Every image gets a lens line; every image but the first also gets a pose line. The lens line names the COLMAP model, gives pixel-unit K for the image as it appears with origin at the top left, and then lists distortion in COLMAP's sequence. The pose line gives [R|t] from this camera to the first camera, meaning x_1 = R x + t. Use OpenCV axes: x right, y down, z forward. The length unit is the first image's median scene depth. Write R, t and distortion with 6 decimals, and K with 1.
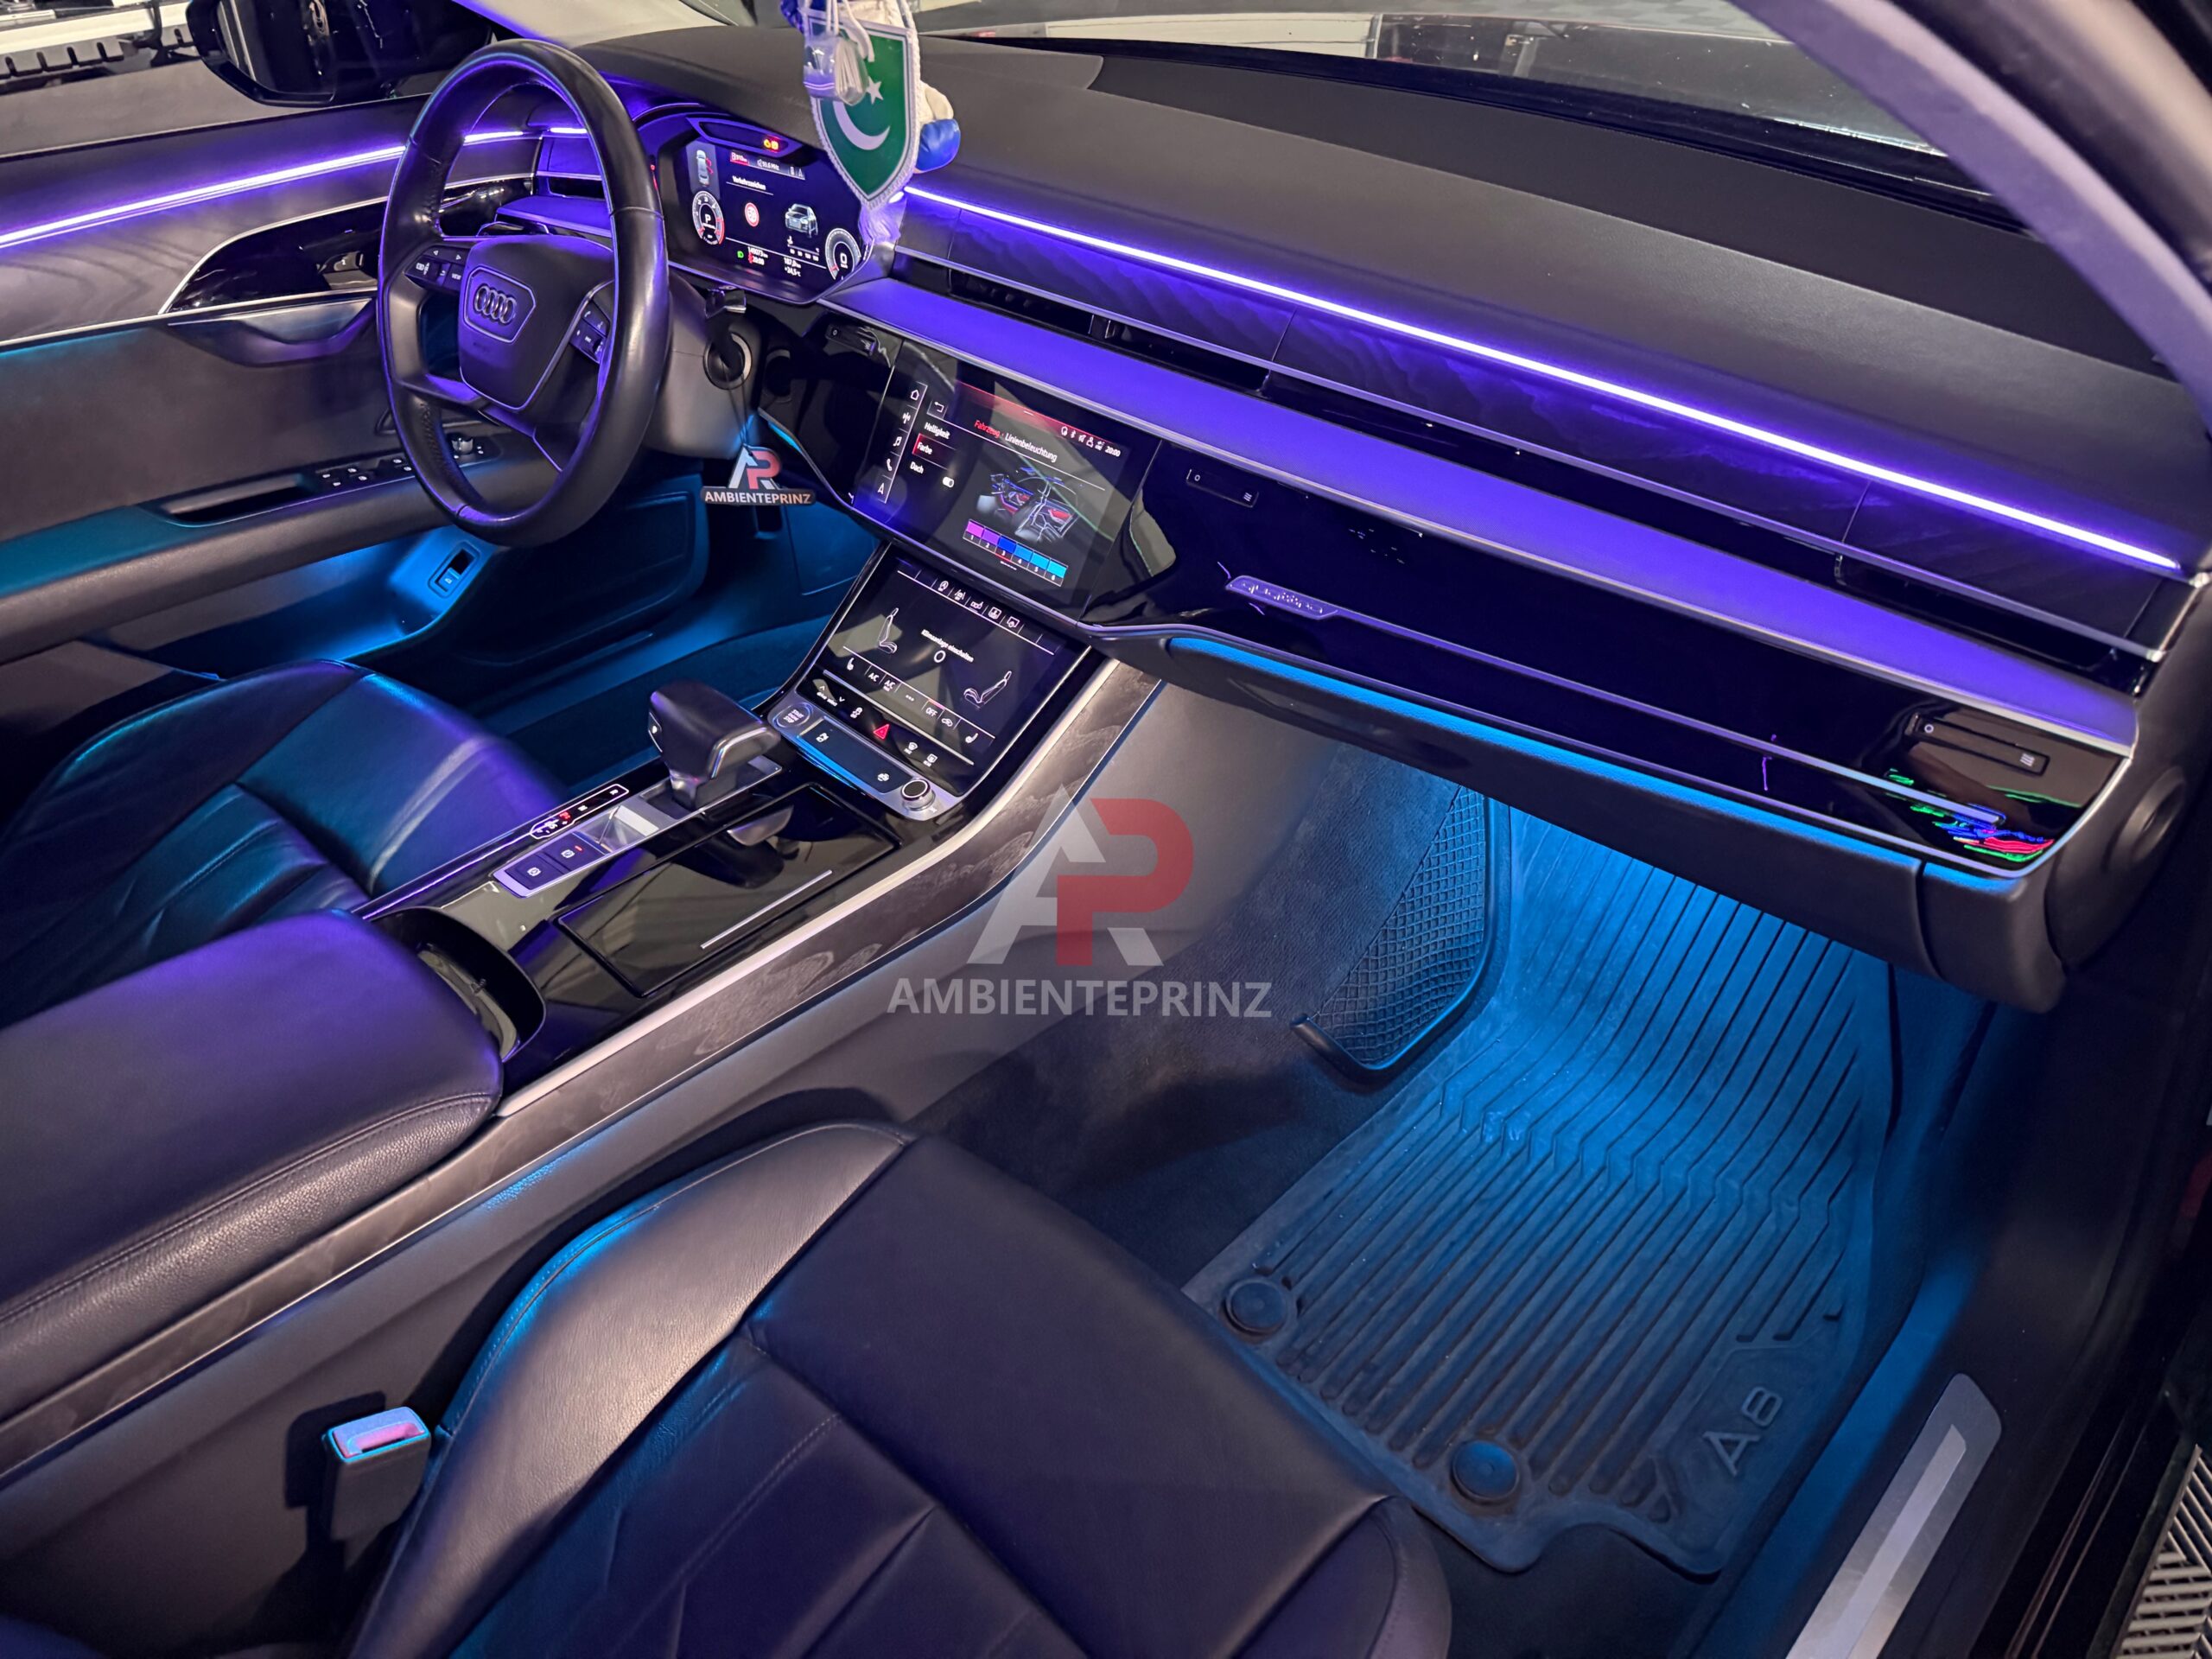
lens RADIAL K [[1556.6, 0, 1114.5], [0, 1556.6, 819.8], [0, 0, 1]] dist [0.010612, -0.019918]
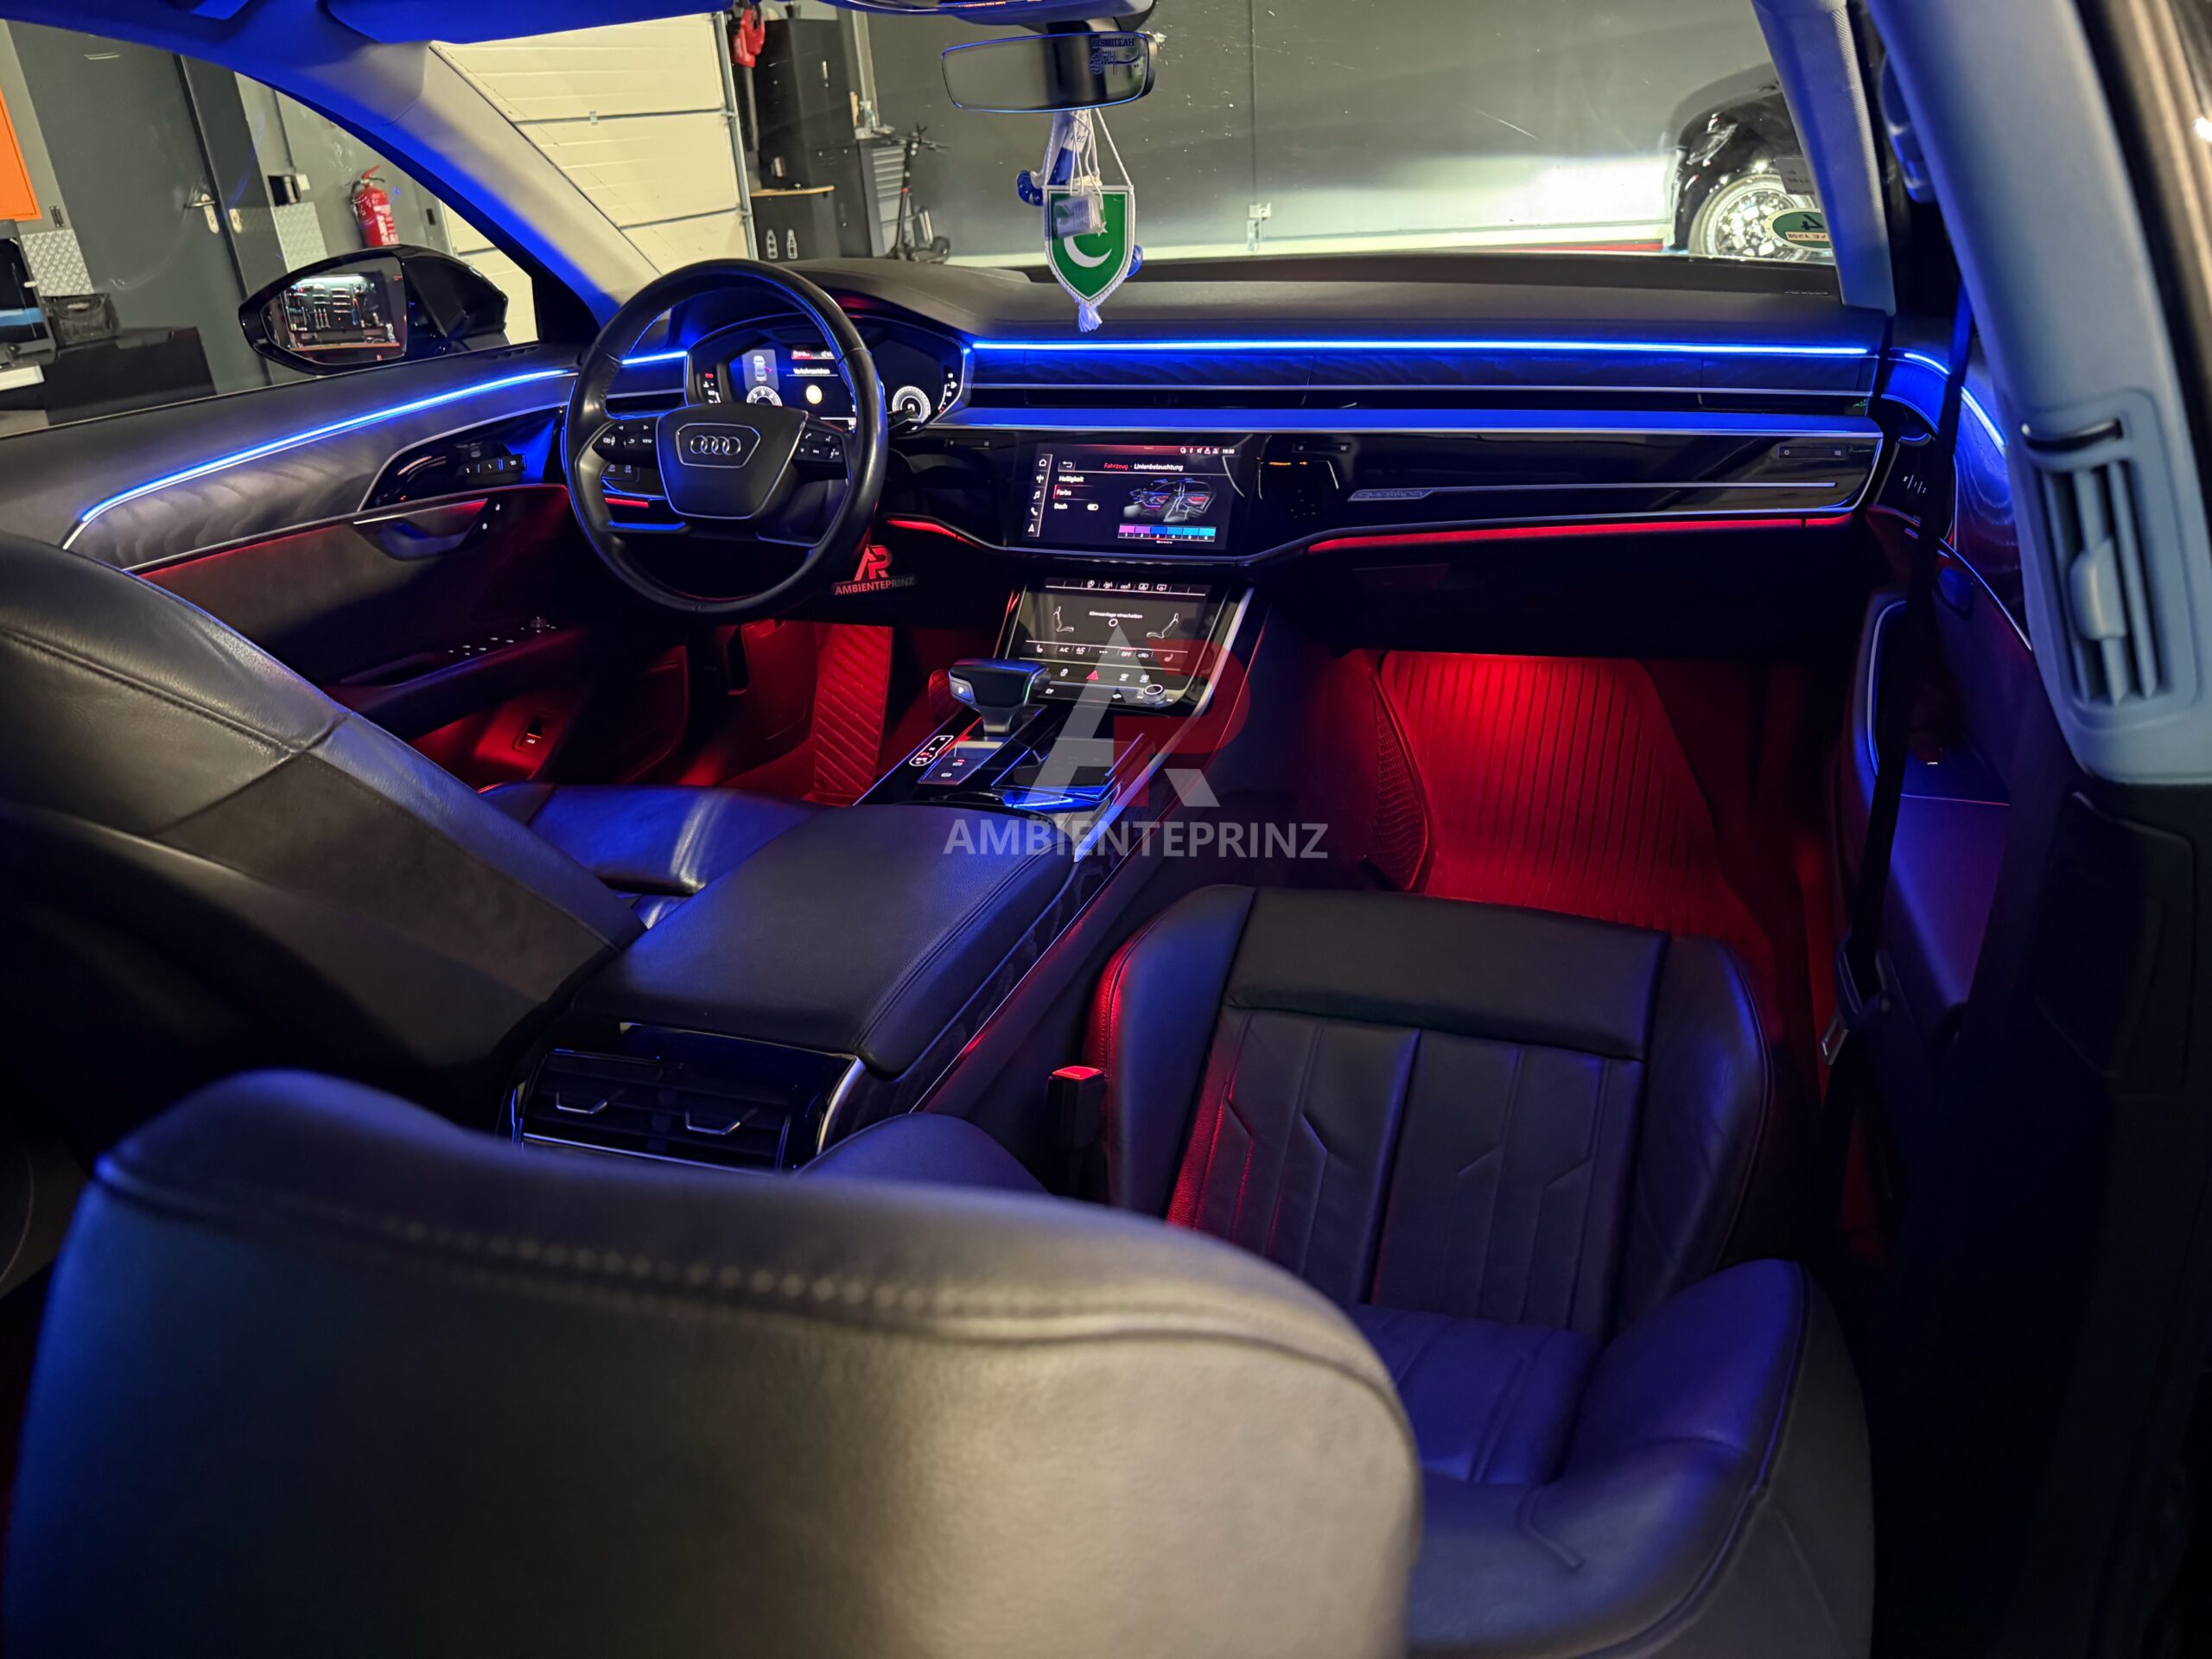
lens RADIAL K [[1545.6, 0, 1107.2], [0, 1545.6, 829.4], [0, 0, 1]] dist [0.035509, -0.050352]
pose [[0.915011, -0.197174, 0.351961, -0.592911], [0.266153, 0.950668, -0.159351, 0.272898], [-0.303178, 0.239483, 0.922351, -0.243900]]
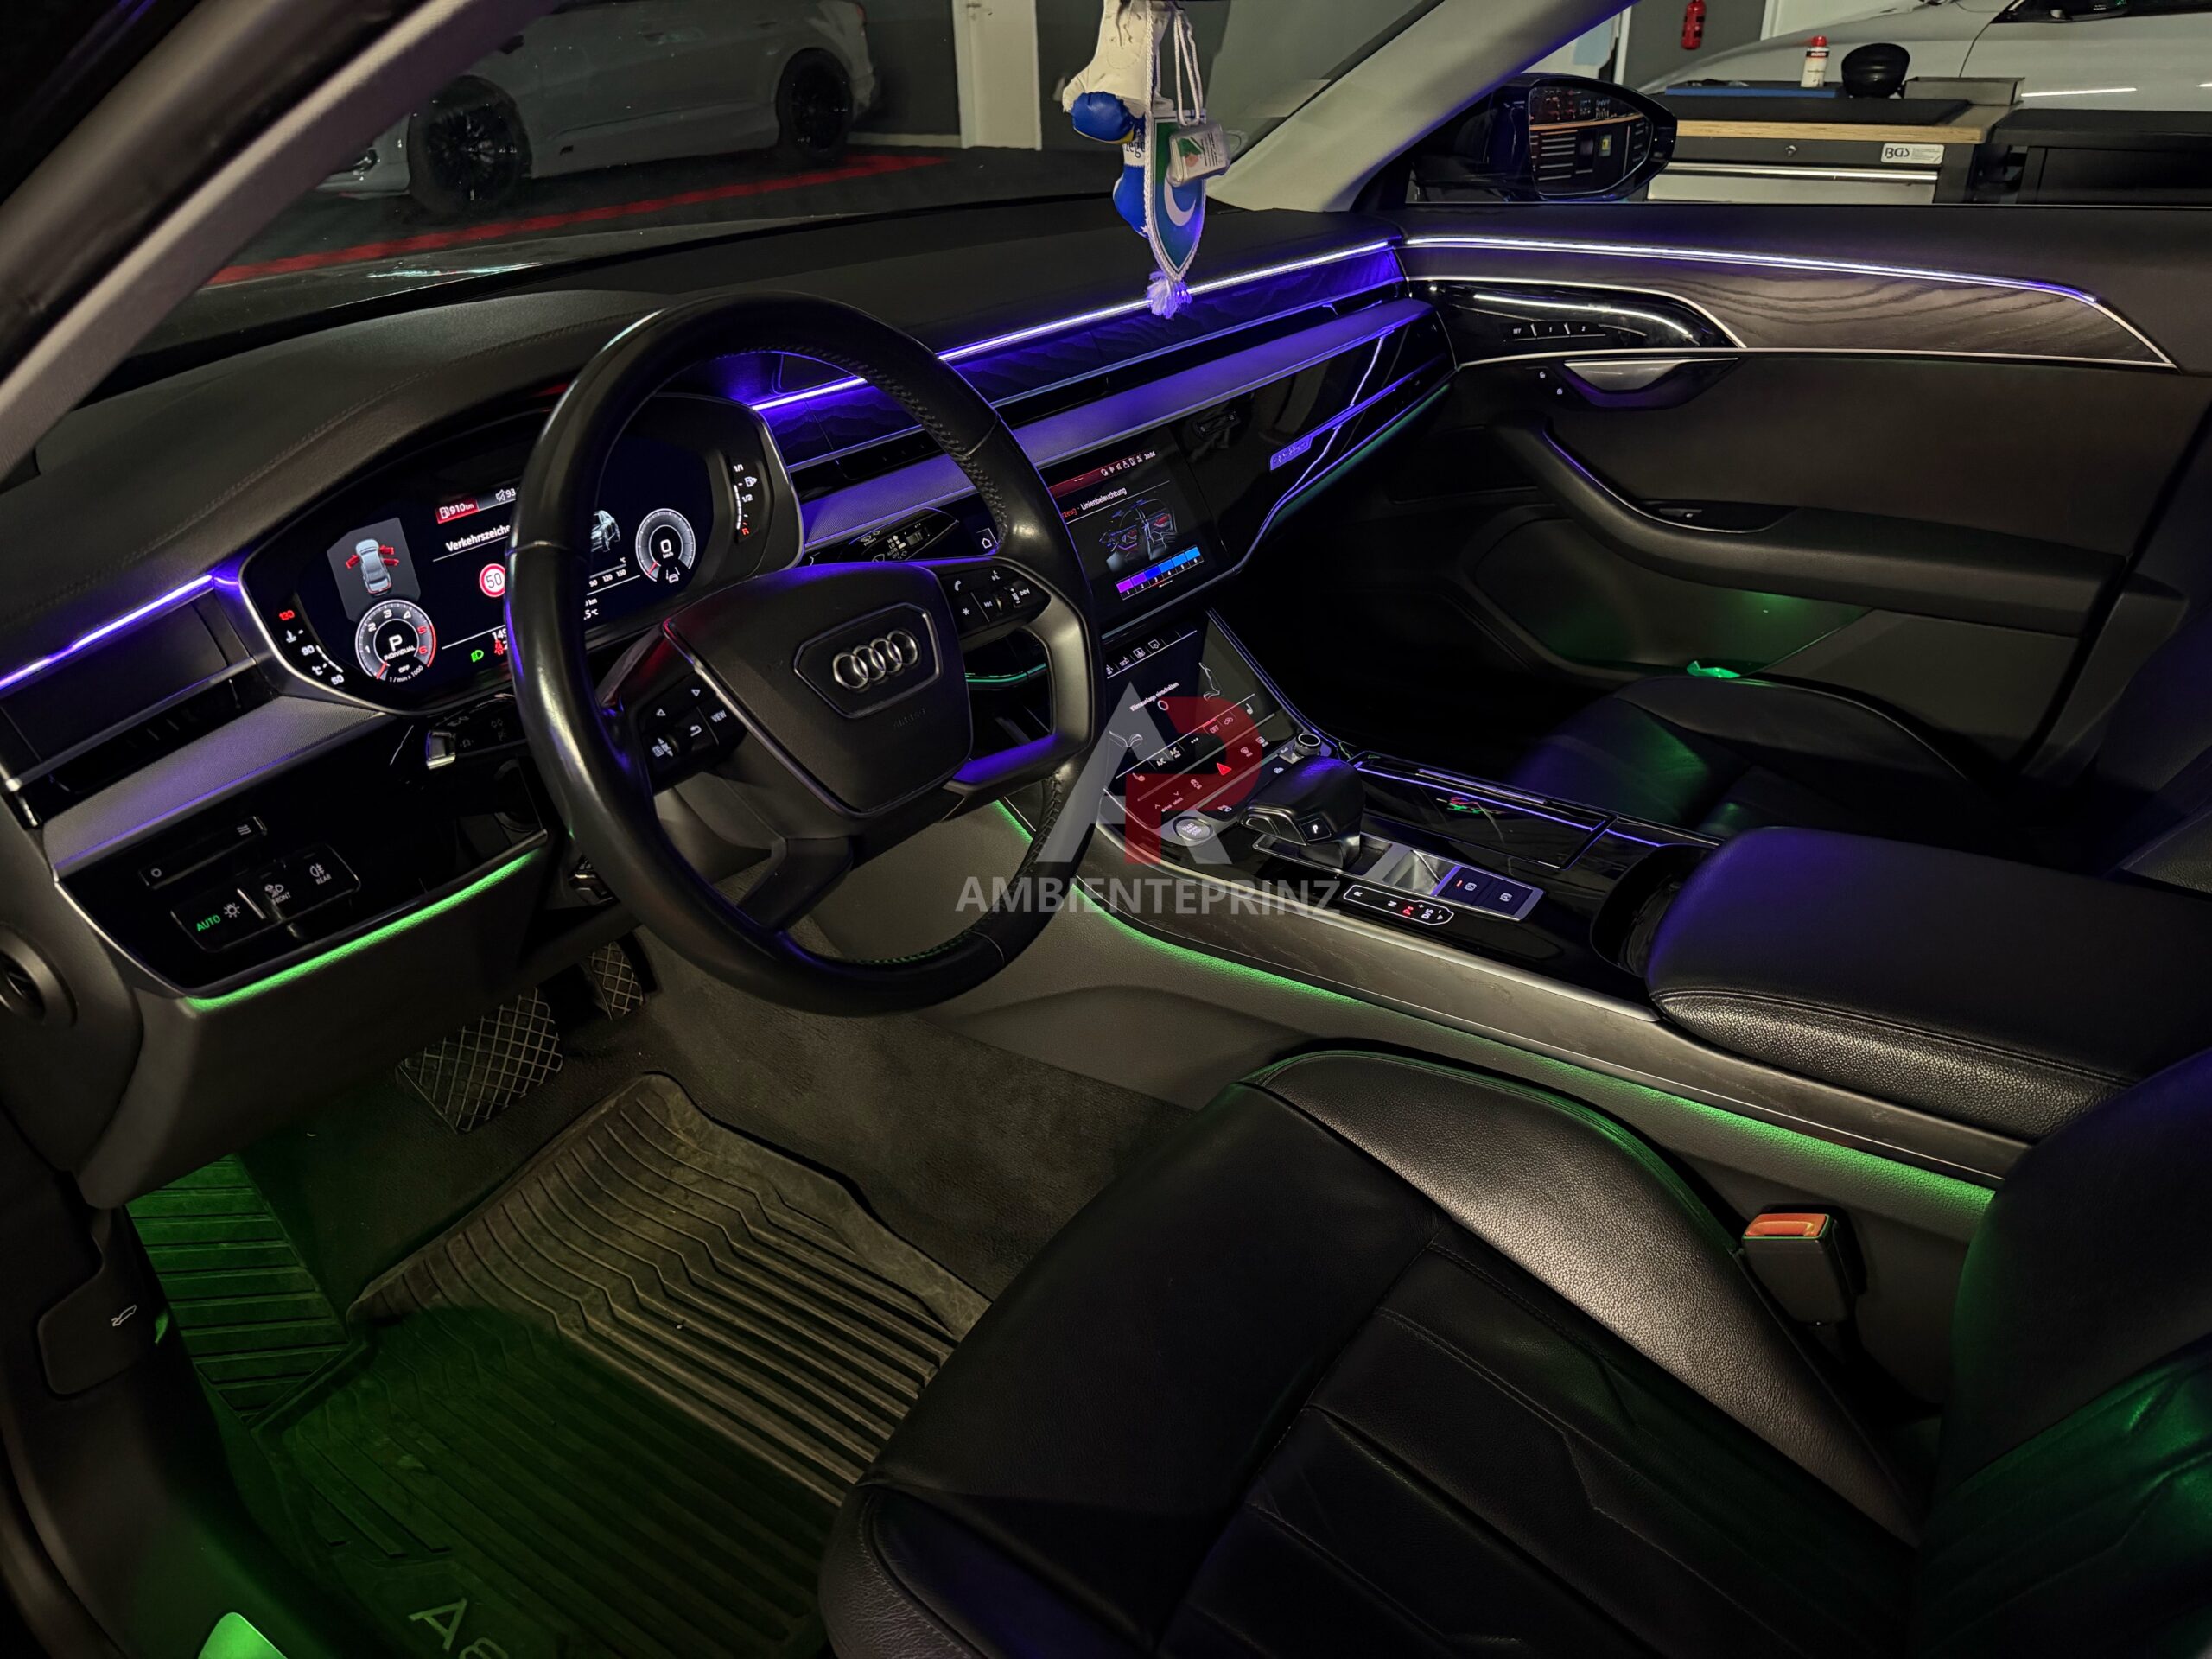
lens RADIAL K [[1554.9, 0, 1106.0], [0, 1554.9, 829.5], [0, 0, 1]] dist [0.011558, -0.020680]
pose [[-0.162054, -0.440319, 0.883095, -0.983311], [0.606234, 0.661697, 0.441176, -0.491052], [-0.778600, 0.606857, 0.159706, 0.819485]]
